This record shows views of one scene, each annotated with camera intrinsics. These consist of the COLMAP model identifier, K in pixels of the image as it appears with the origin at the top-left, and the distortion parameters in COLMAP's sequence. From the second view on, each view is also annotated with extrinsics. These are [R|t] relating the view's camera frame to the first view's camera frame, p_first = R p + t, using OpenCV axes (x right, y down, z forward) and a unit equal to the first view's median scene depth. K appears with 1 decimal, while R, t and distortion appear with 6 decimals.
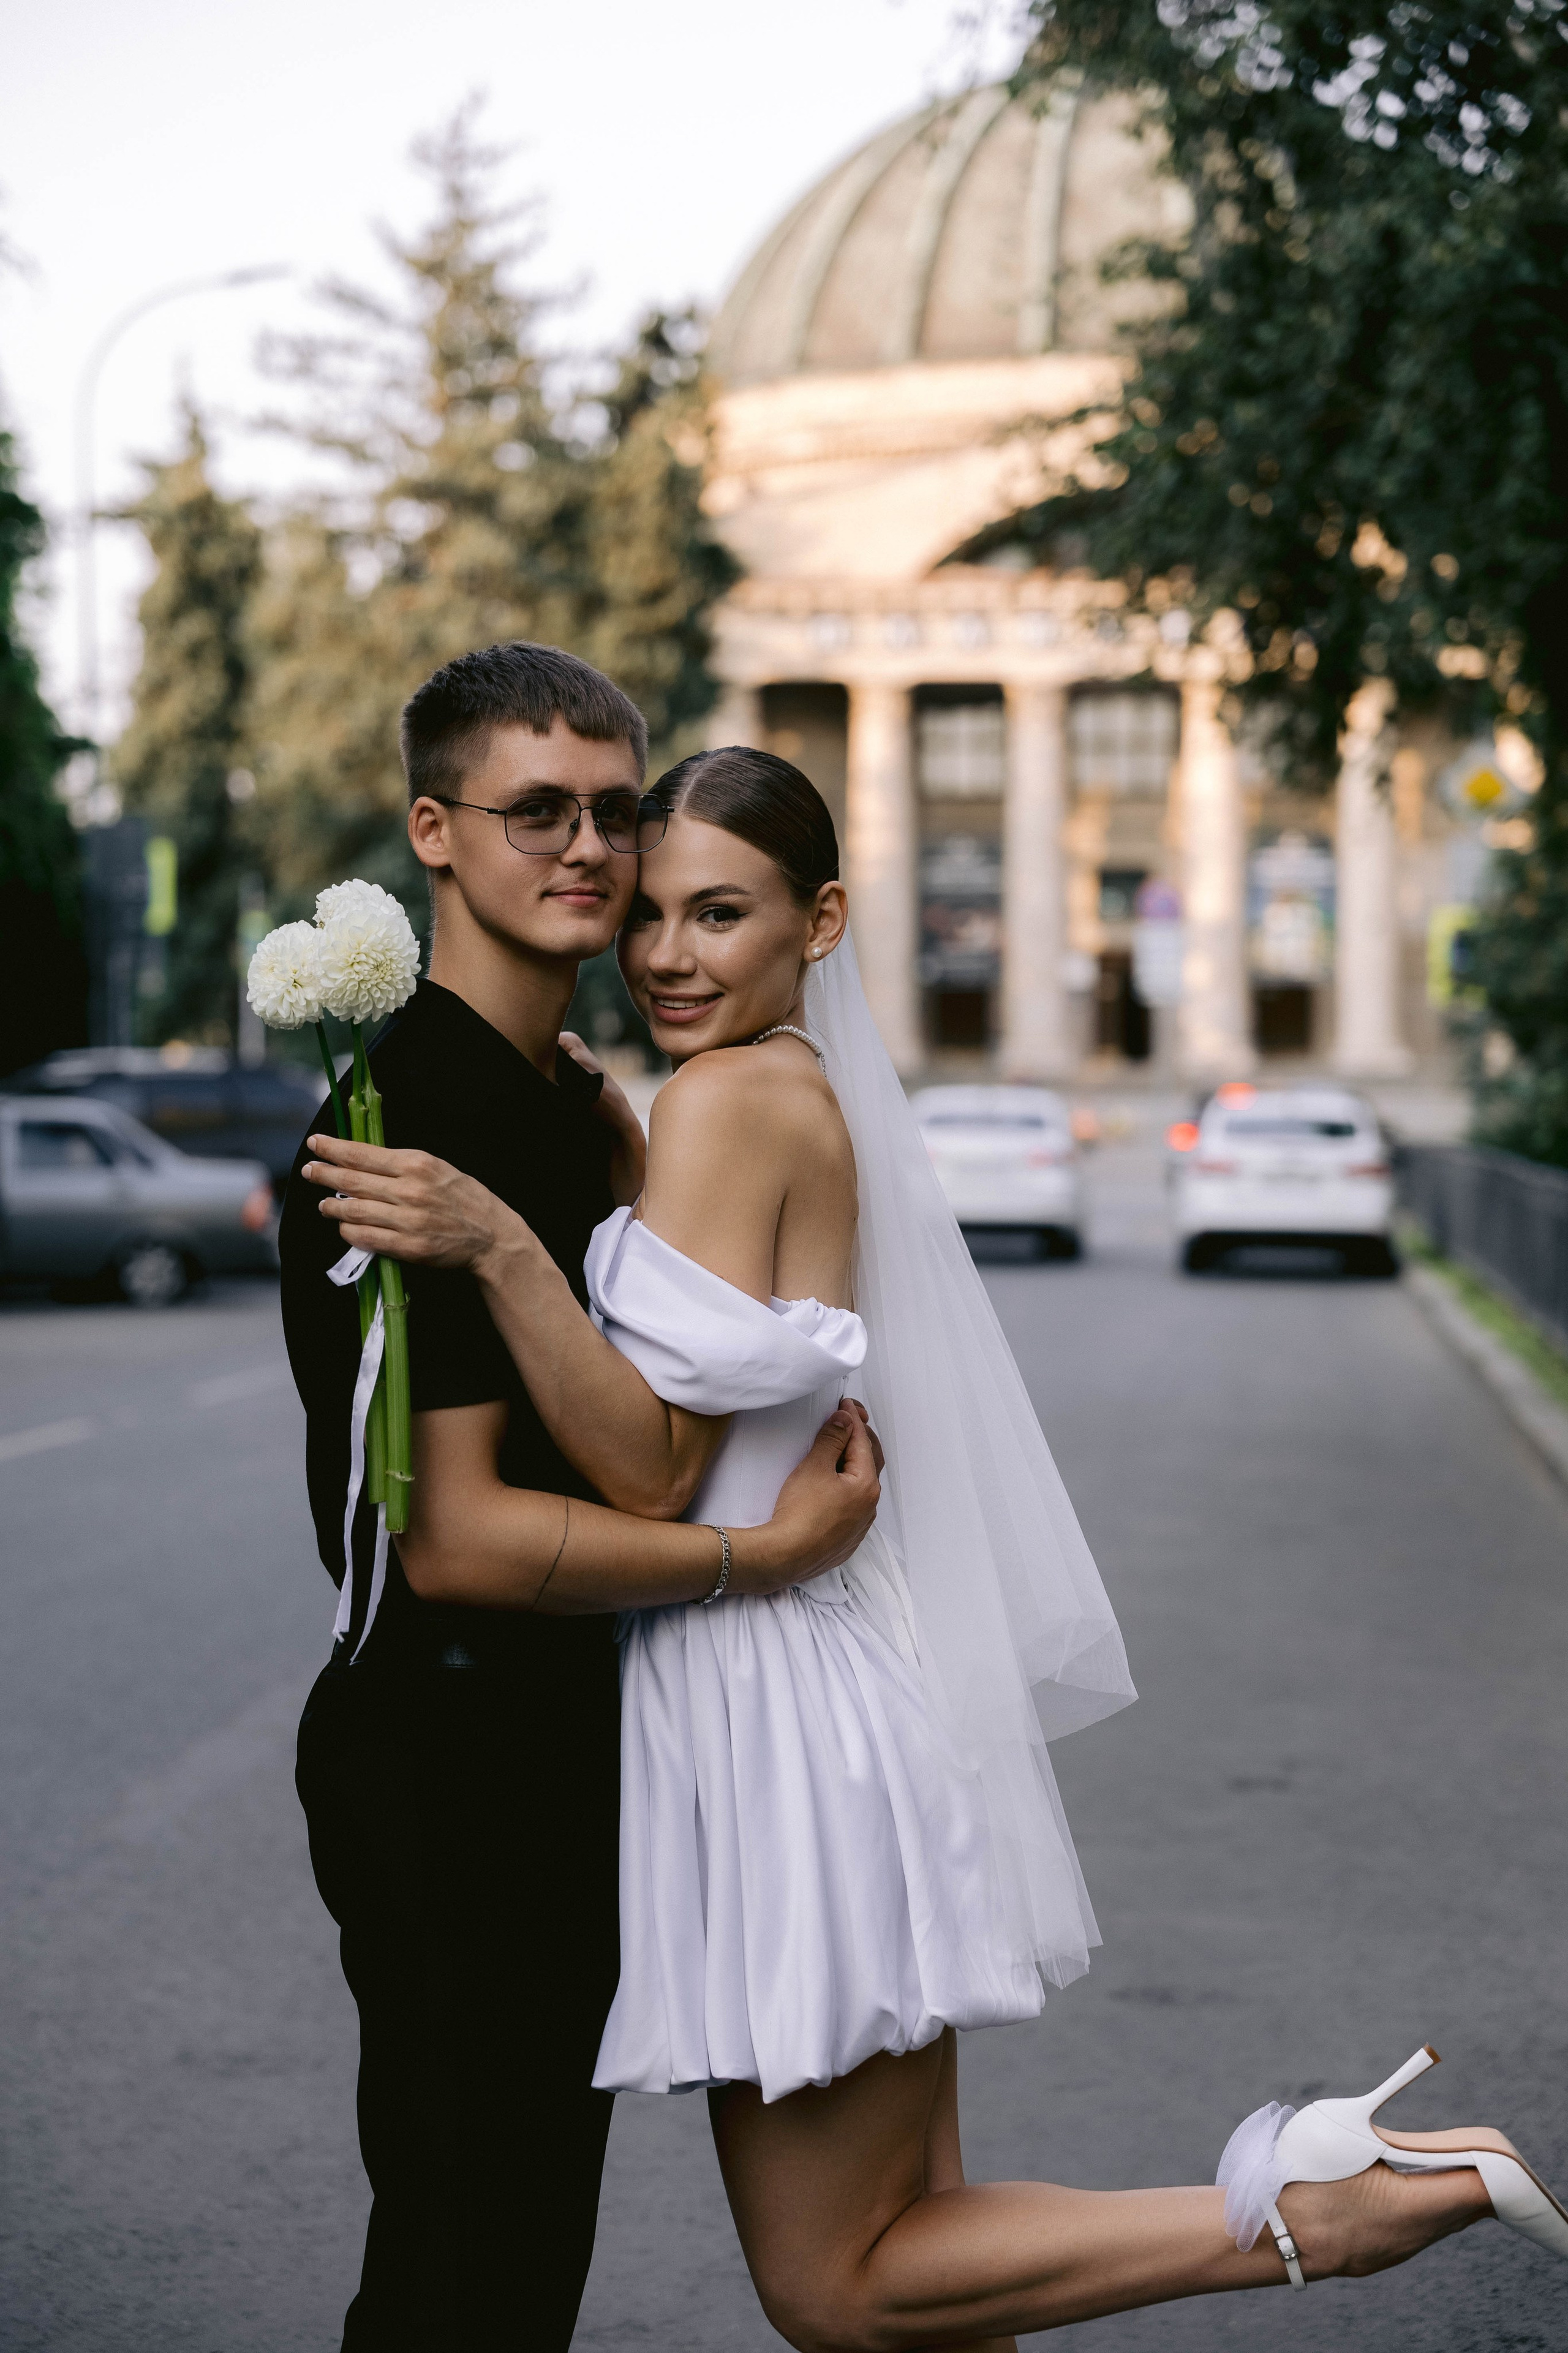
lens RADIAL K [[4544.3, 0, 784.0], [0, 4544.3, 1176.5], [0, 0, 1]] dist [0.043983, -0.162493]
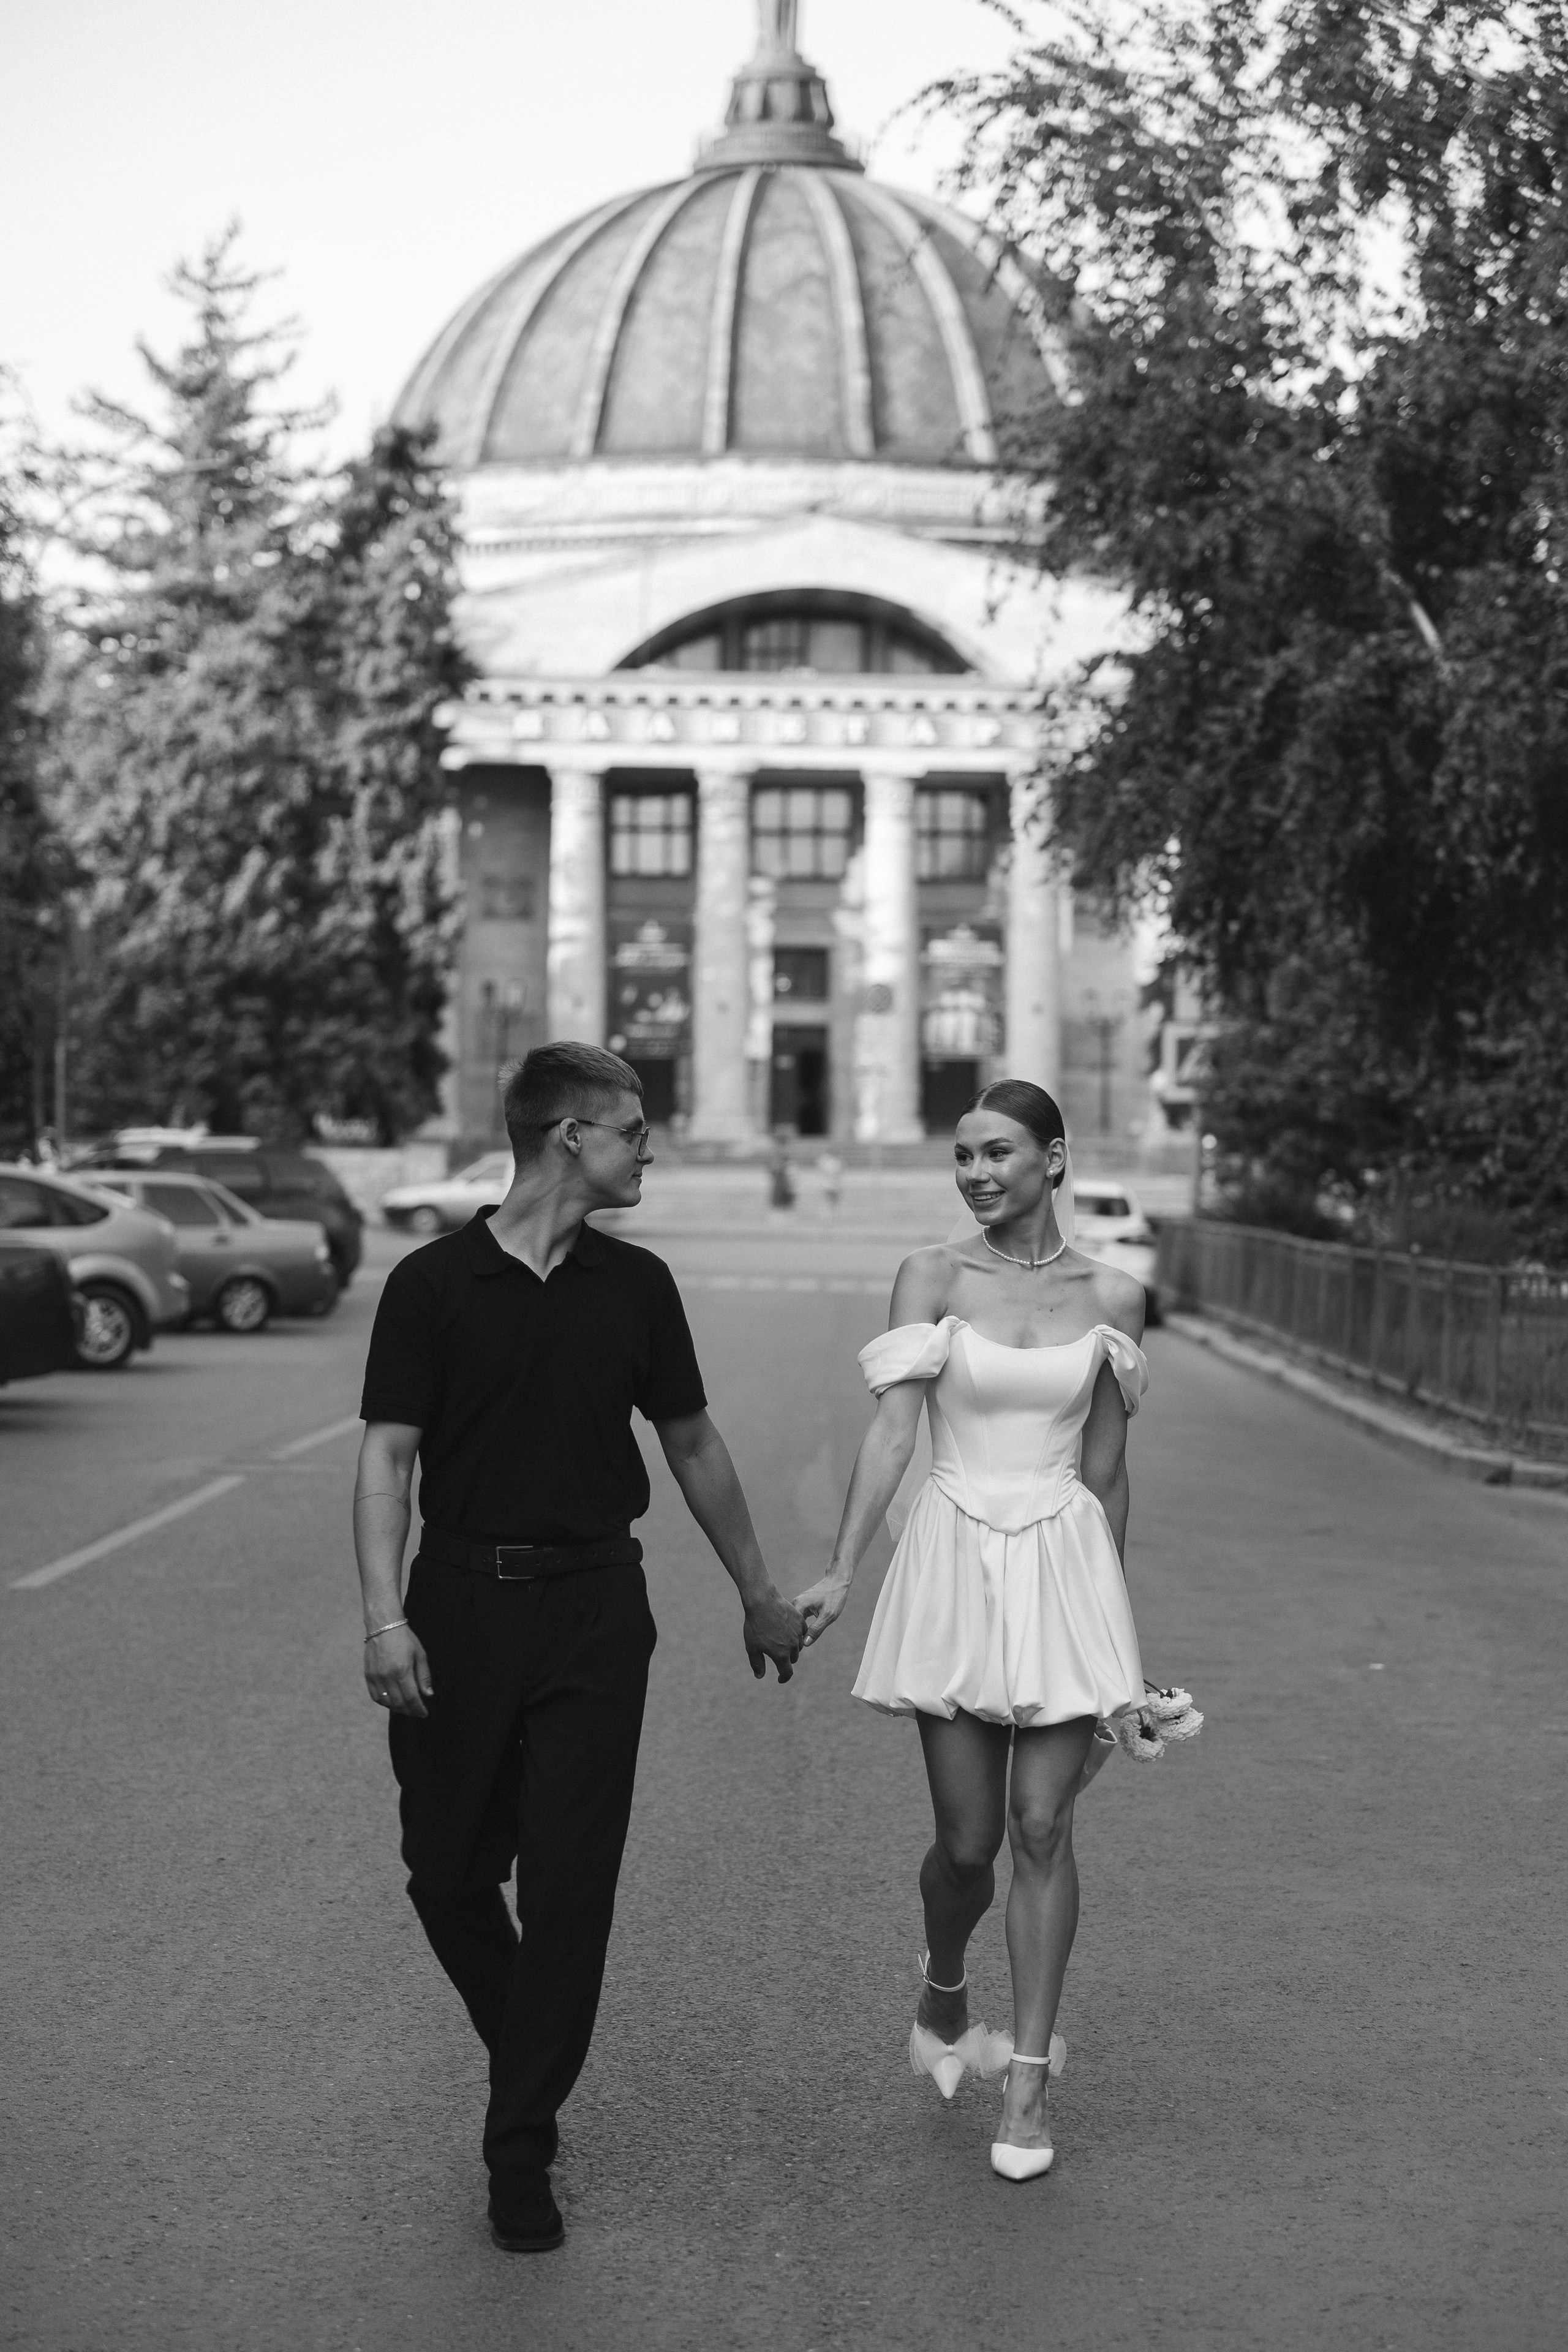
lens RADIAL K [[4829.8, 0, 776.1], [0, 4829.8, 1225.0], [0, 0, 1]] dist [0.076774, -0.244961]
pose [[0.995712, 0.011676, 0.091771, -0.038364], [-0.011366, 0.999928, -0.003909, 0.000406], [-0.091810, 0.002849, 0.995772, -0.131693]]
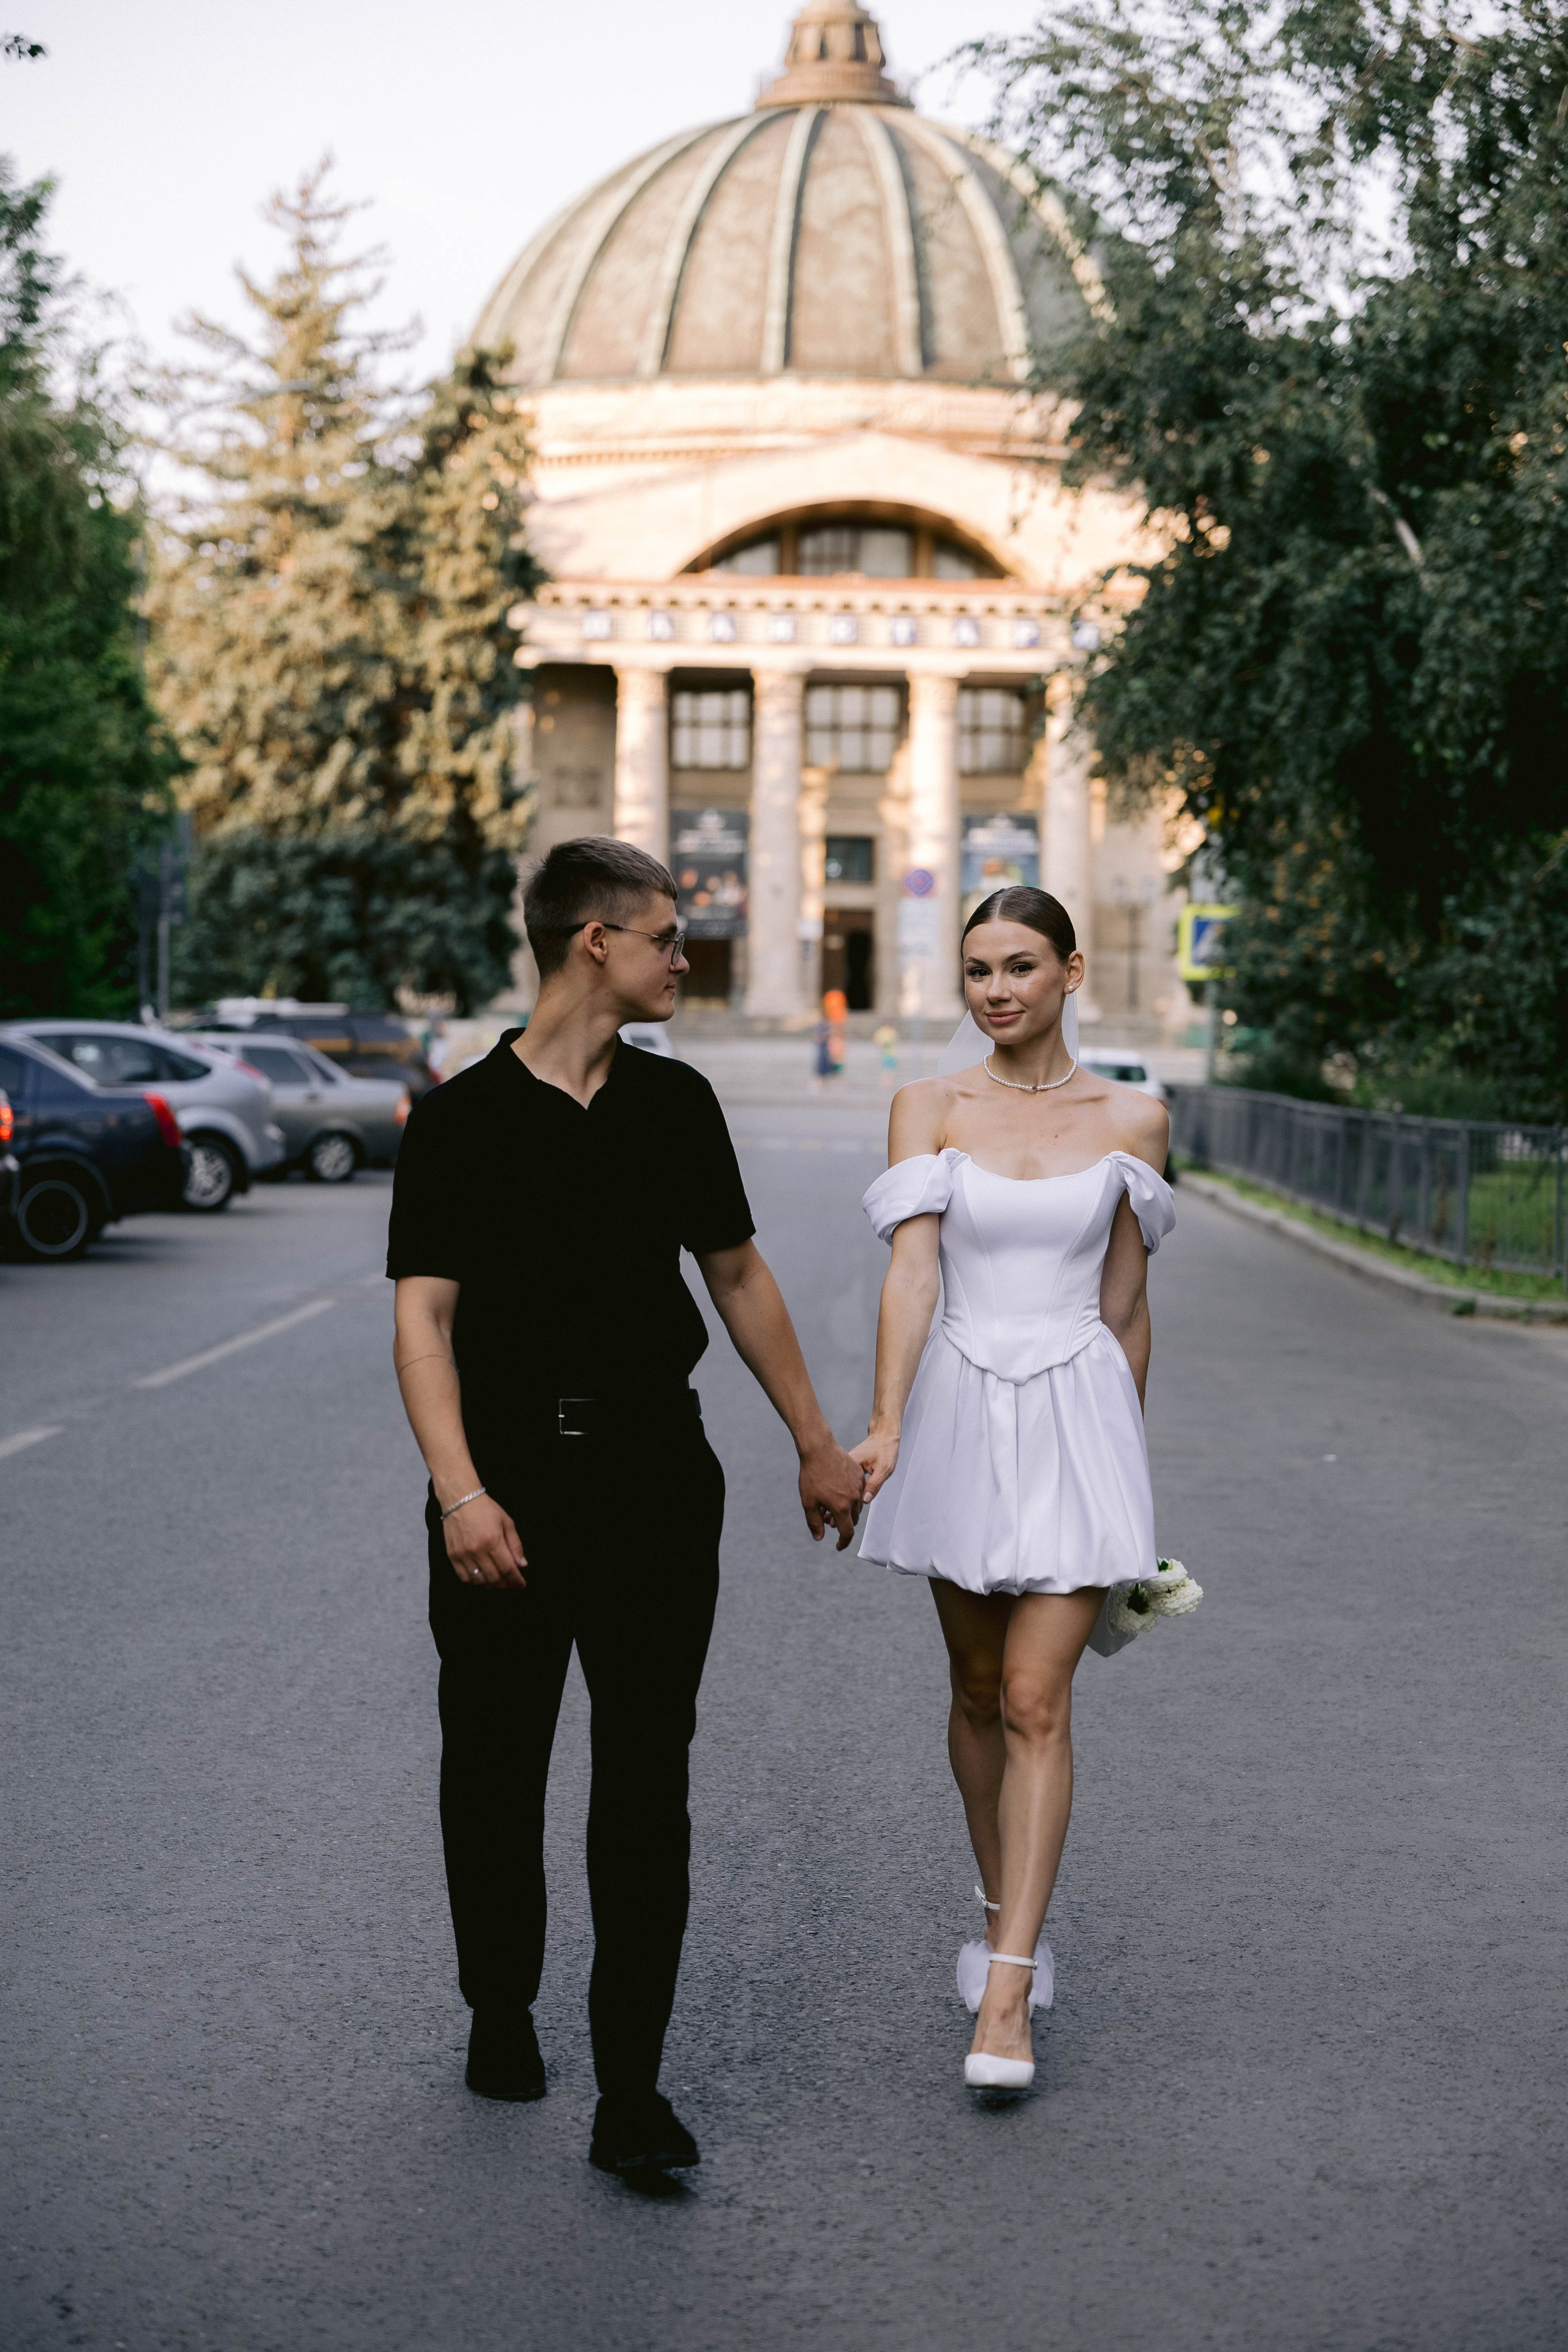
lens RADIAL K [[4542.7, 0, 784.0], [0, 4542.7, 1176.0], [0, 0, 1]] dist [0.043983, -0.162493]
pose [[0.996483, 0.015886, 0.082278, -0.038597], [-0.017045, 0.999765, 0.013405, 0.001618], [-0.082045, -0.014761, 0.996519, -0.144030]]
